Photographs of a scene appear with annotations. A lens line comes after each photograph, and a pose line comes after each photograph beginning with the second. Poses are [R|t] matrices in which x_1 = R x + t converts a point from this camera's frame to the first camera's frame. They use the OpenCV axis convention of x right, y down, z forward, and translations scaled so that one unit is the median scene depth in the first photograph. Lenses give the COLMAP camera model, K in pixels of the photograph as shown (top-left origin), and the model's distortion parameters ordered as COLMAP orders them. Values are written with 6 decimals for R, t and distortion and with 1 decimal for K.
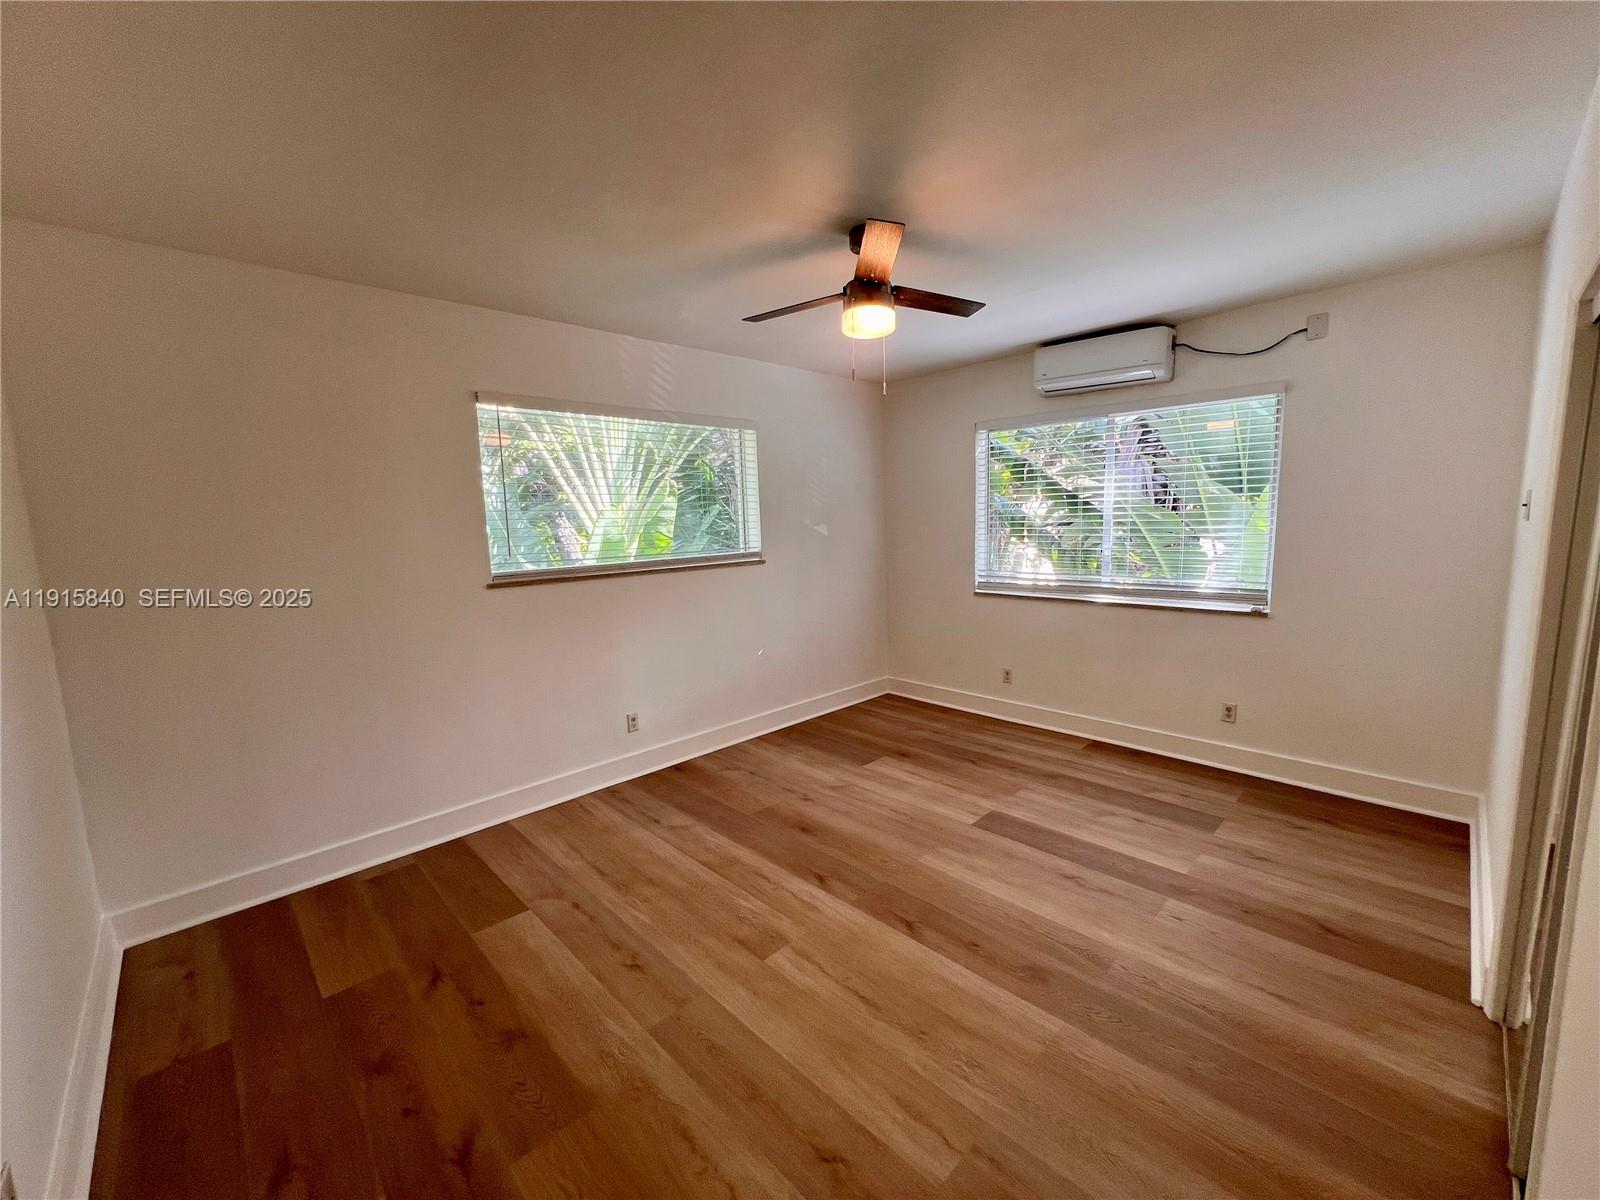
lens RADIAL K [[638.7, 0, 804.7], [0, 638.7, 604.3], [0, 0, 1]] dist [-0.001049, 0.000272]
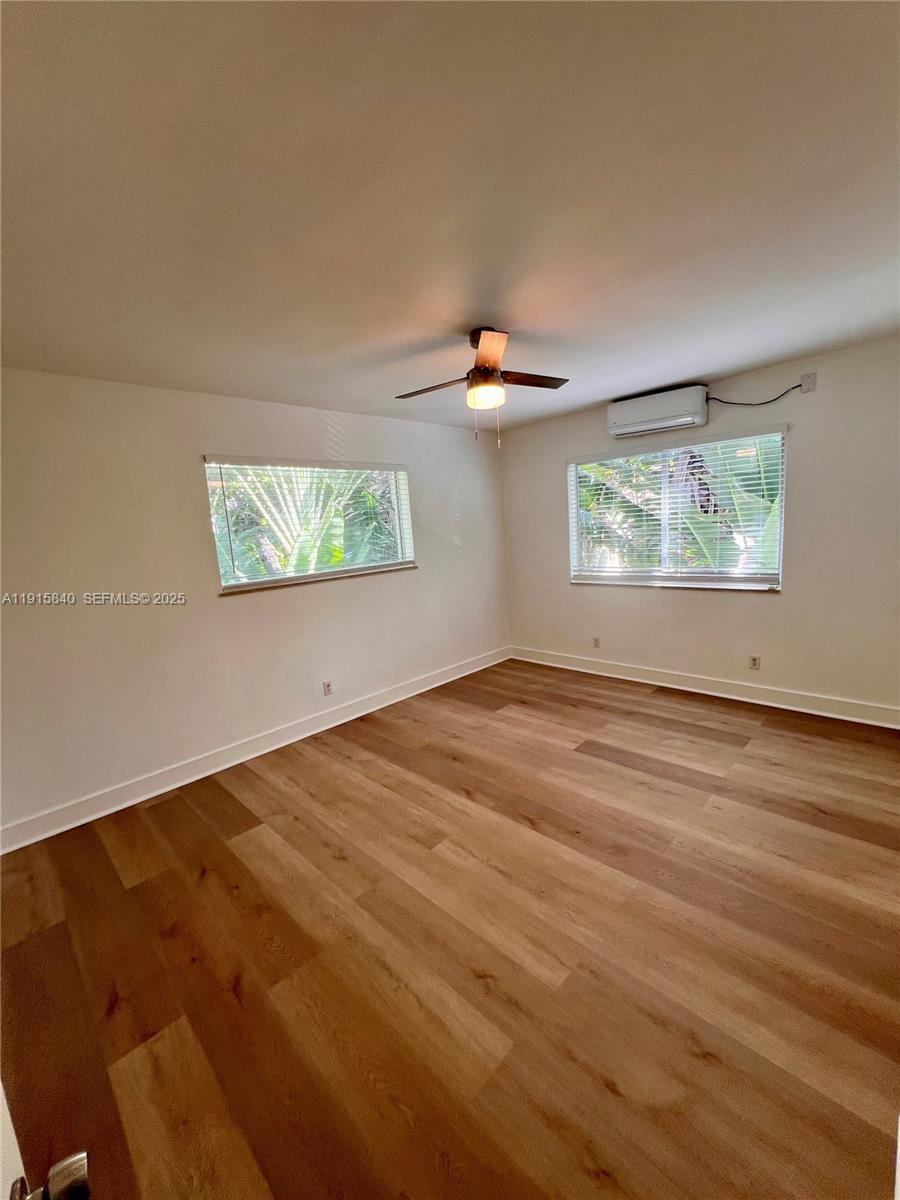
lens RADIAL K [[479.0, 0, 450.6], [0, 479.0, 603.6], [0, 0, 1]] dist [-0.001049, 0.000272]
pose [[0.999068, -0.042507, 0.007546, -0.003644], [0.042320, 0.998828, 0.023494, -0.014465], [-0.008536, -0.023152, 0.999696, -0.049635]]
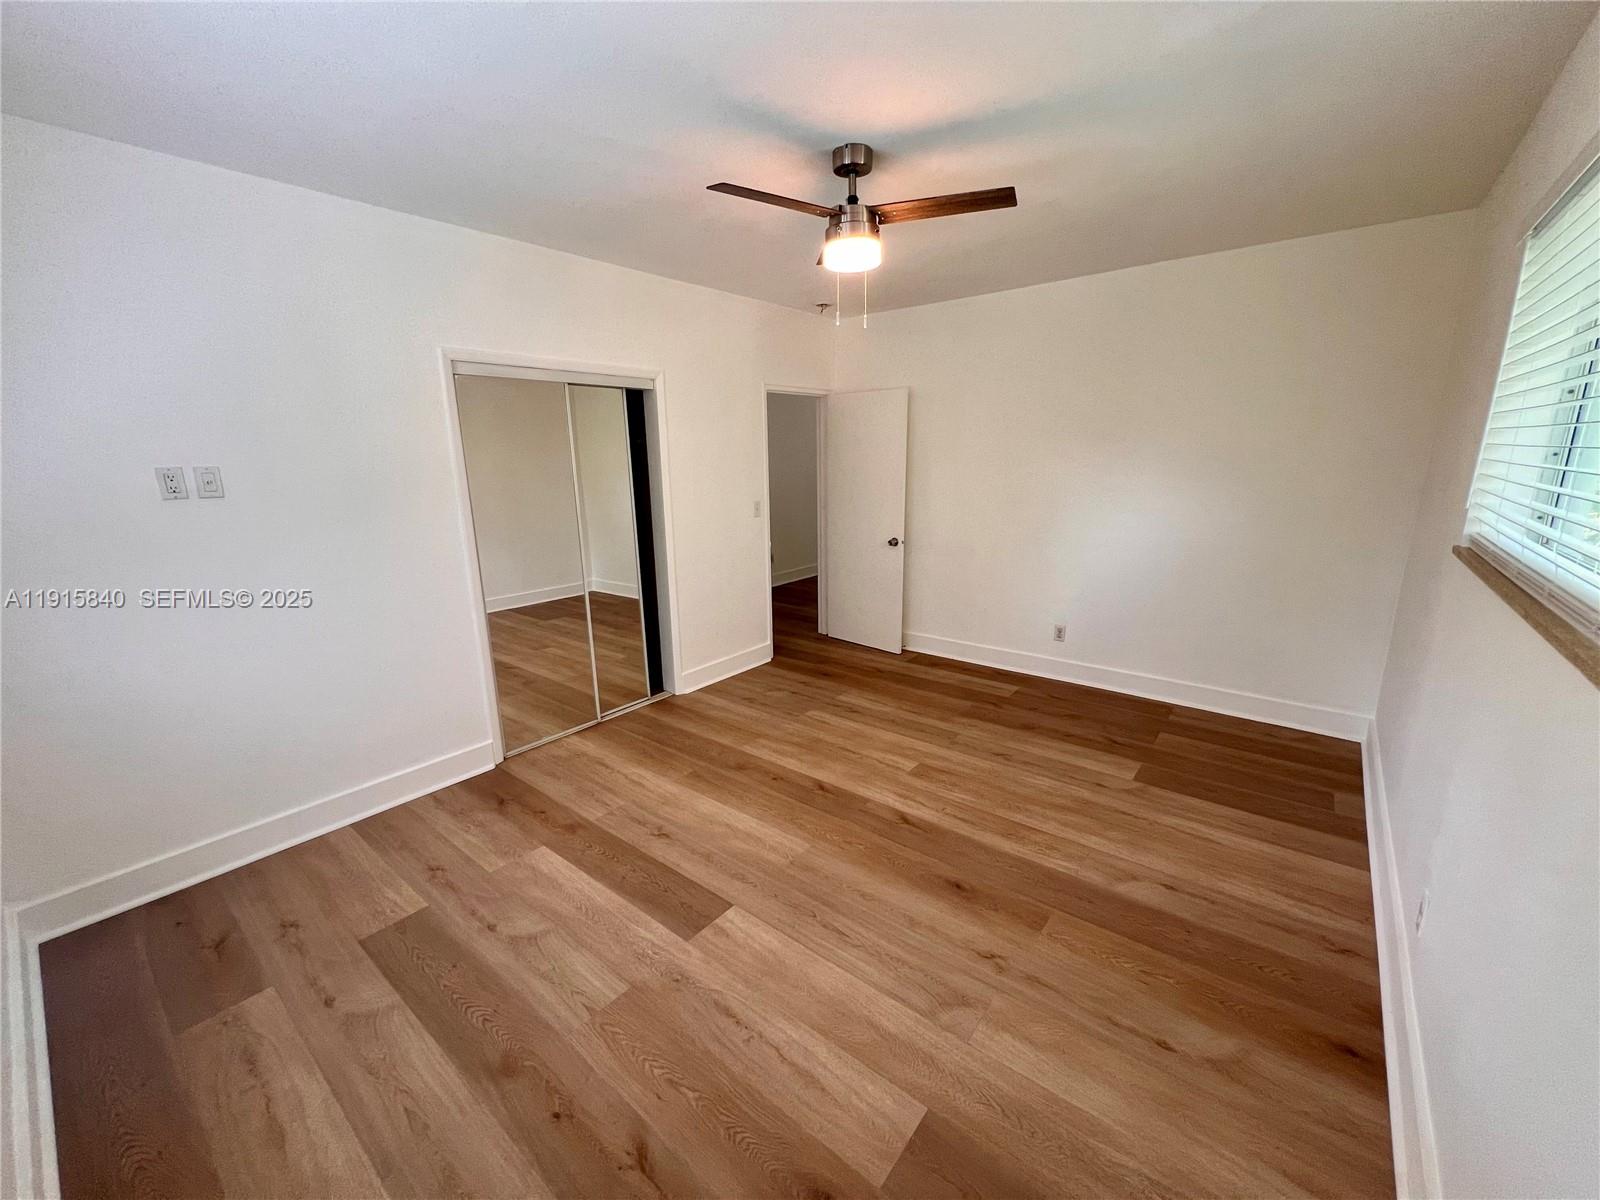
lens RADIAL K [[638.7, 0, 801.5], [0, 638.7, 603.0], [0, 0, 1]] dist [-0.001049, 0.000272]
pose [[-0.992234, 0.068404, -0.103891, 0.255312], [0.026305, 0.931718, 0.362228, -0.251872], [0.121575, 0.356682, -0.926281, 1.680387]]
